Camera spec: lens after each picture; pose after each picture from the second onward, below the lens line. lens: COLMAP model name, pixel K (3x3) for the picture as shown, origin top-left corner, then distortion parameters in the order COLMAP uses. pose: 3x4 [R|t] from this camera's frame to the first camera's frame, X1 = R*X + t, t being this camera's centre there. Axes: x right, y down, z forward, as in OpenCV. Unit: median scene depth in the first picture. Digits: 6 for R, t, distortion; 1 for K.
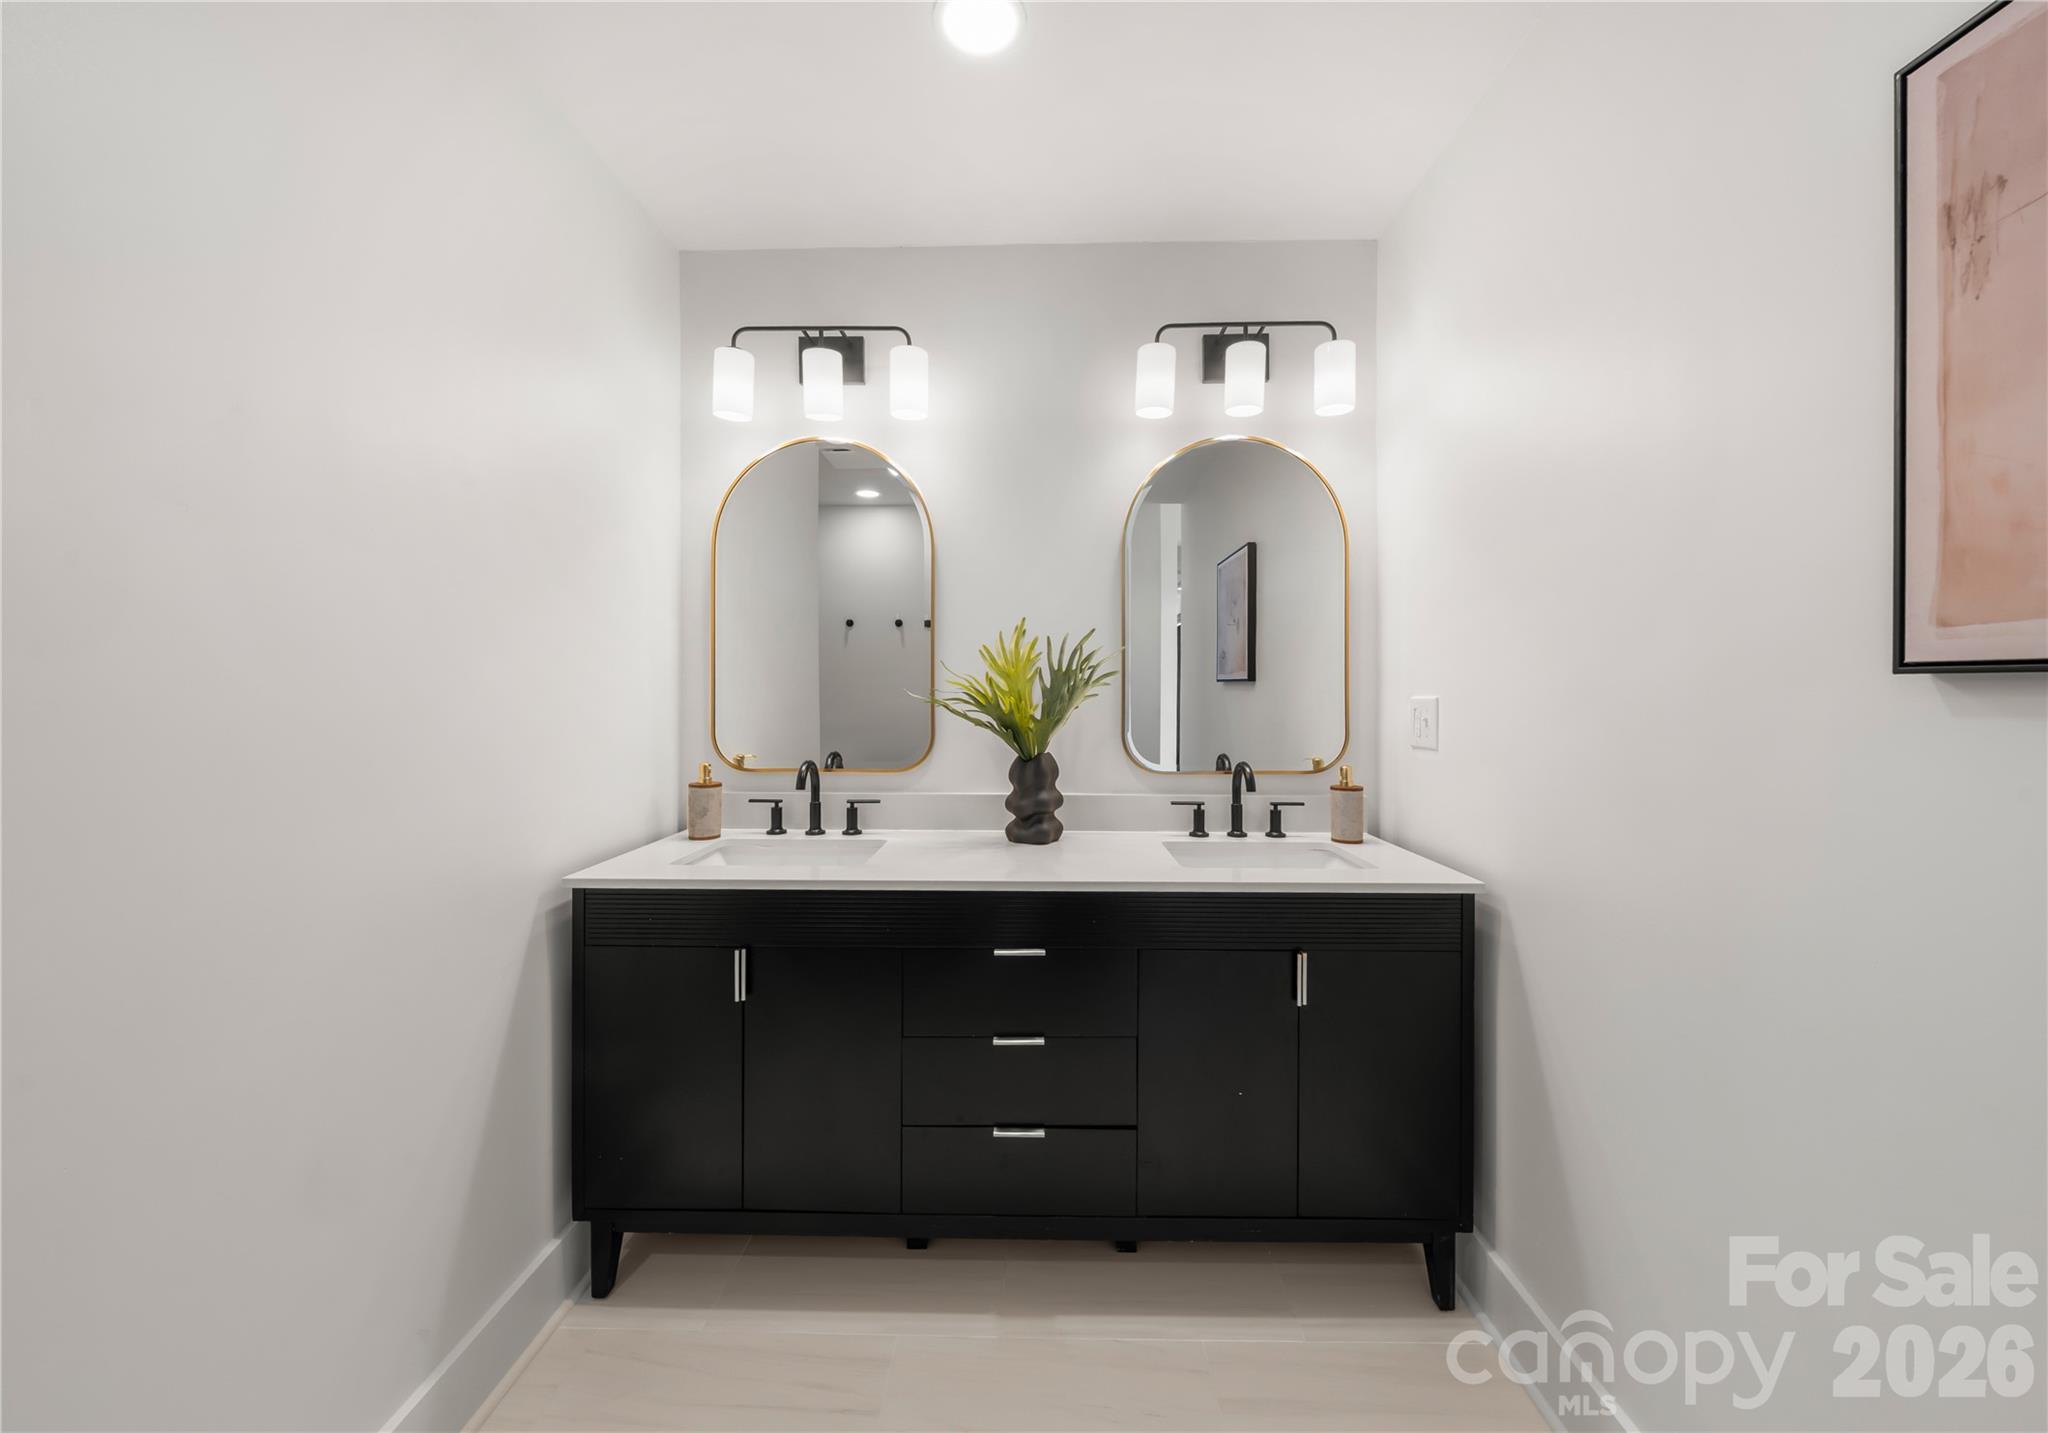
lens RADIAL K [[757.6, 0, 1020.8], [0, 757.6, 712.3], [0, 0, 1]] dist [-0.001534, -0.000016]
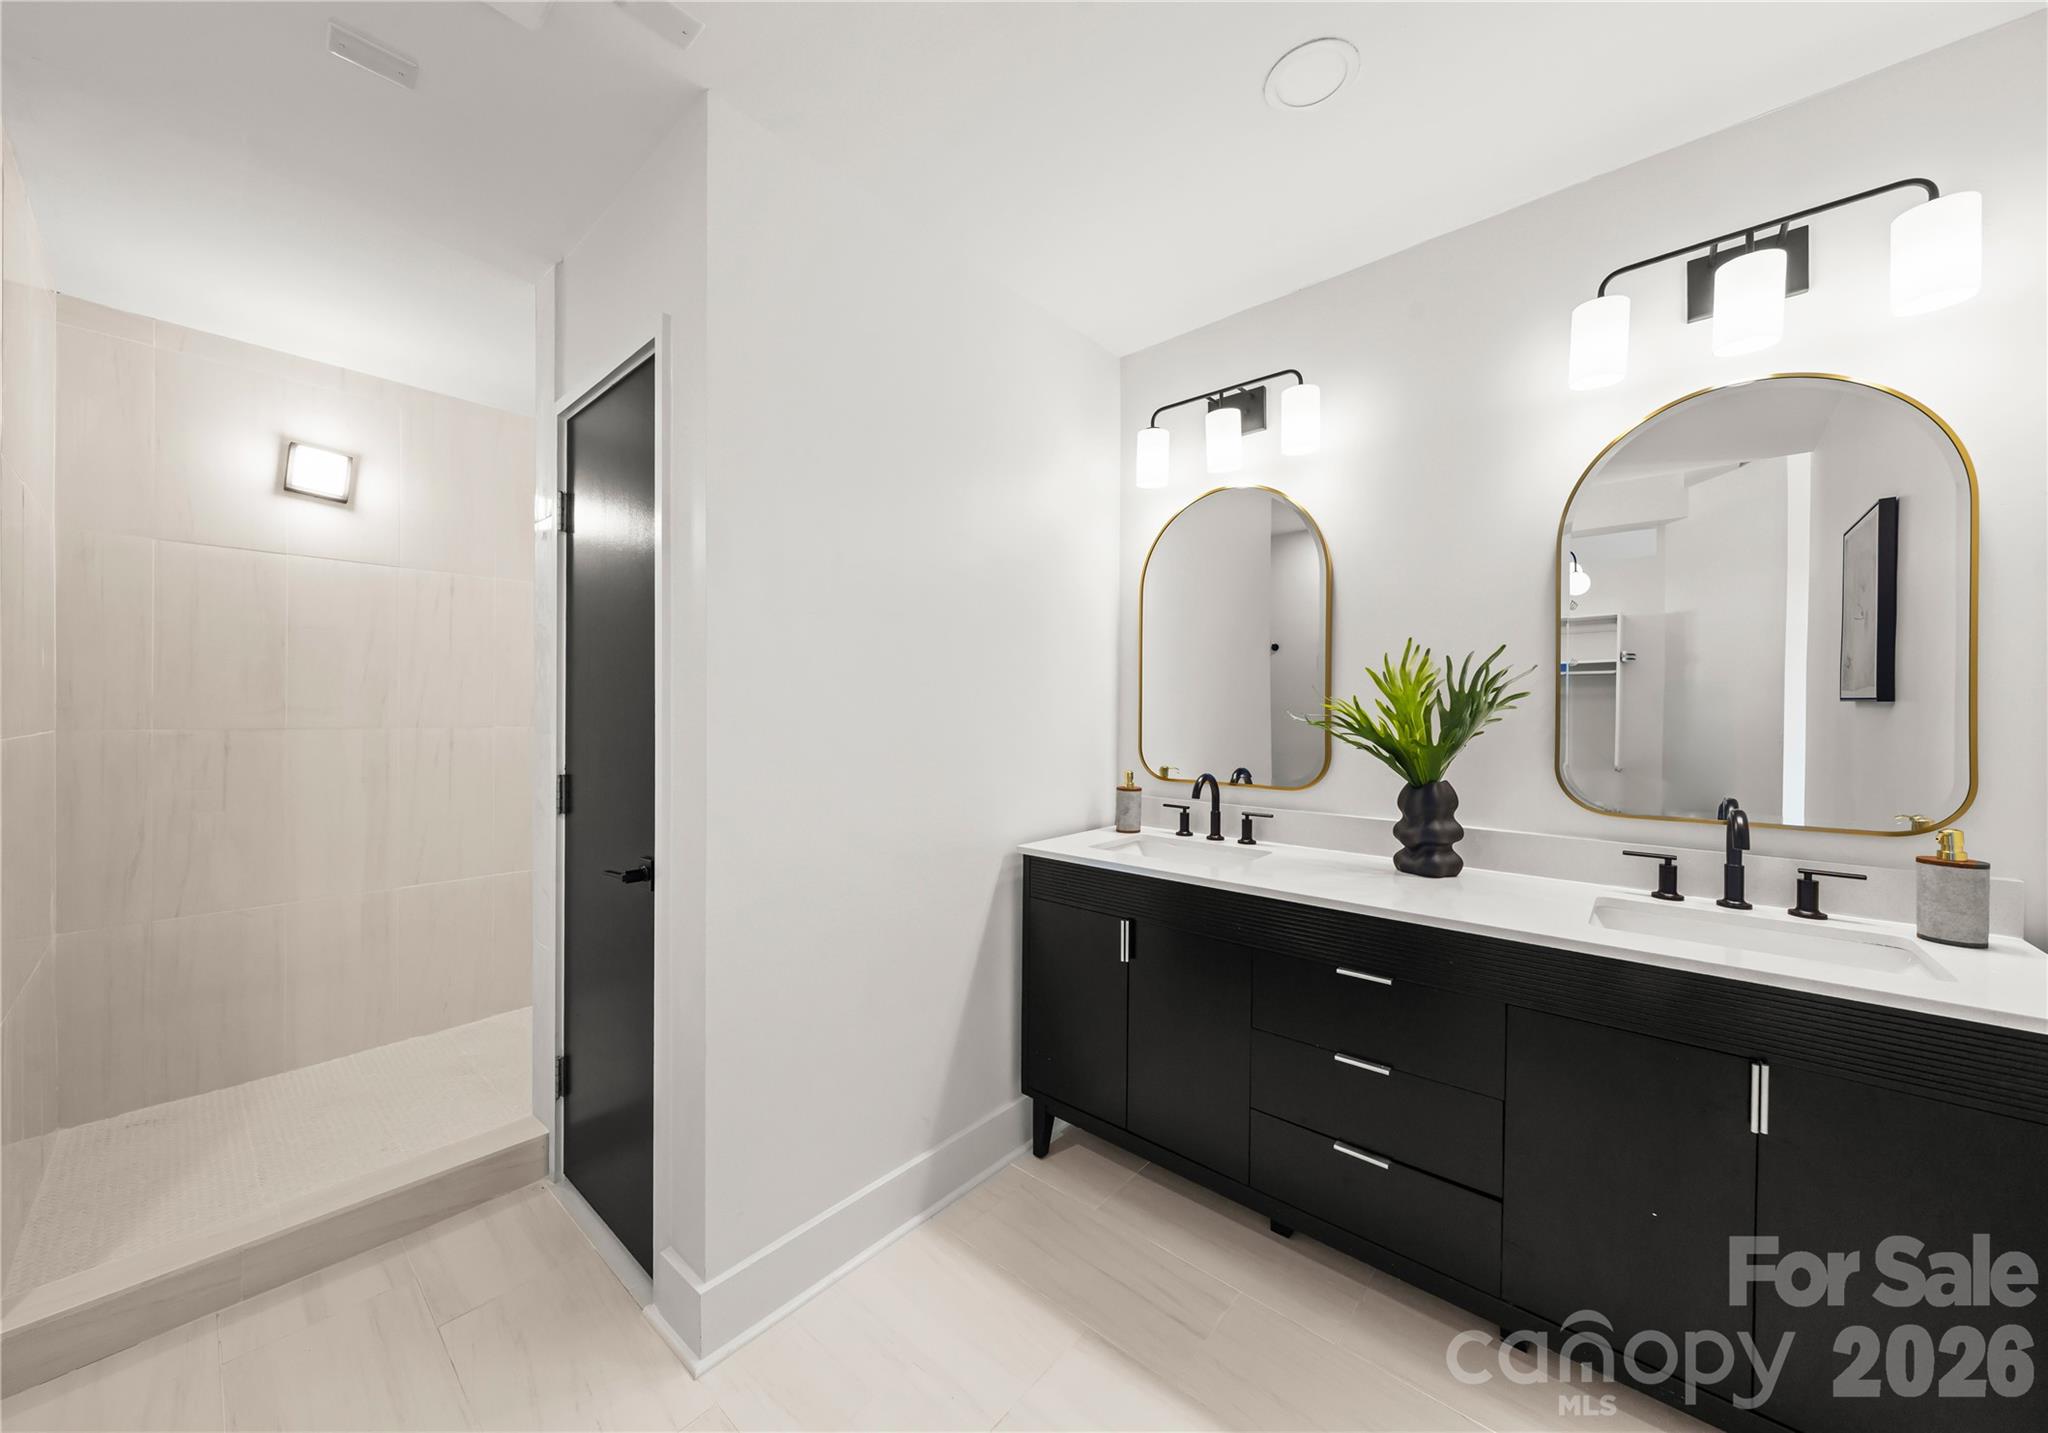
lens RADIAL K [[734.8, 0, 1019.2], [0, 734.8, 741.6], [0, 0, 1]] dist [-0.000367, 0.000012]
pose [[0.763982, 0.030559, -0.644513, 0.217869], [-0.020728, 0.999525, 0.022822, -0.004636], [0.644905, -0.004076, 0.764252, -0.029615]]
